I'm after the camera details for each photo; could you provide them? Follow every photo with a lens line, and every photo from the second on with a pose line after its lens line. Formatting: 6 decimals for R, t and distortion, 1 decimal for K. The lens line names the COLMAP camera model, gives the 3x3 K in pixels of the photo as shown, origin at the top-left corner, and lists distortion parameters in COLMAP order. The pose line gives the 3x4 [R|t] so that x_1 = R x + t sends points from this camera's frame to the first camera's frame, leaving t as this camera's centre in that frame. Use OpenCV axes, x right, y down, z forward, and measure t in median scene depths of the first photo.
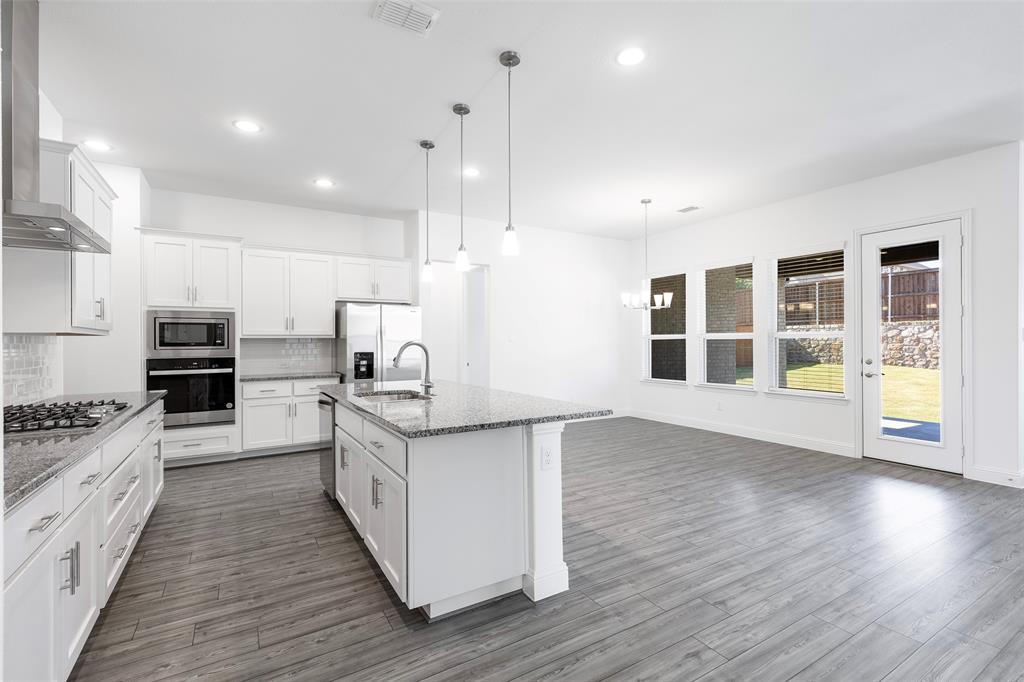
lens RADIAL K [[458.0, 0, 507.3], [0, 458.0, 341.8], [0, 0, 1]] dist [0.001510, -0.000161]
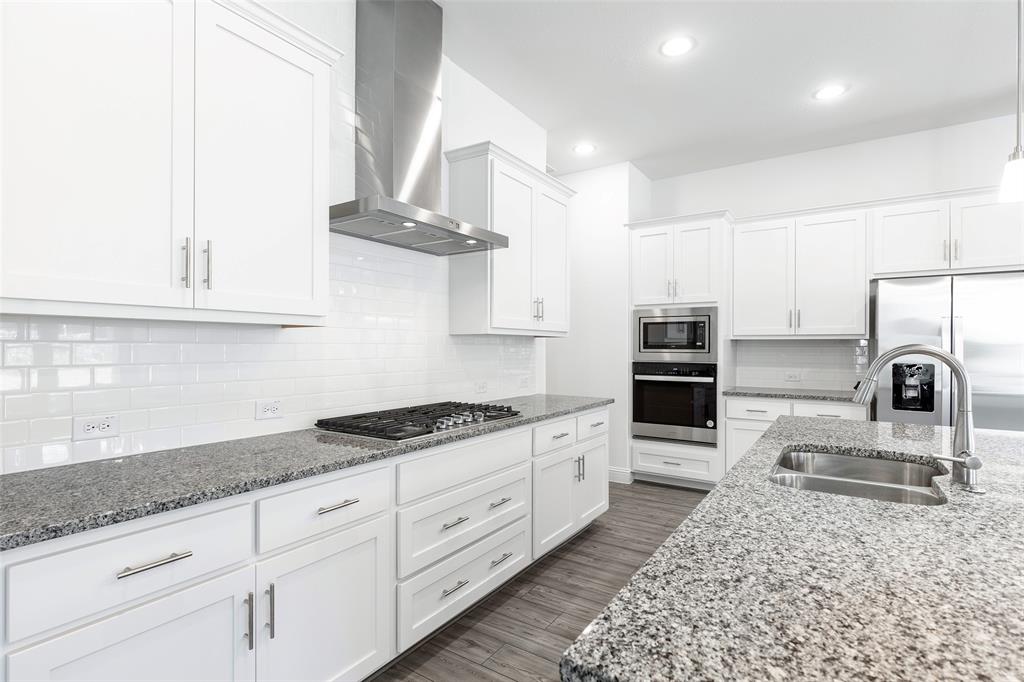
lens RADIAL K [[504.9, 0, 511.2], [0, 504.9, 343.9], [0, 0, 1]] dist [-0.000552, 0.000074]
pose [[0.452944, 0.005407, -0.891523, 0.021988], [-0.004987, 0.999981, 0.003531, -0.001744], [0.891525, 0.002846, 0.452962, 0.291204]]
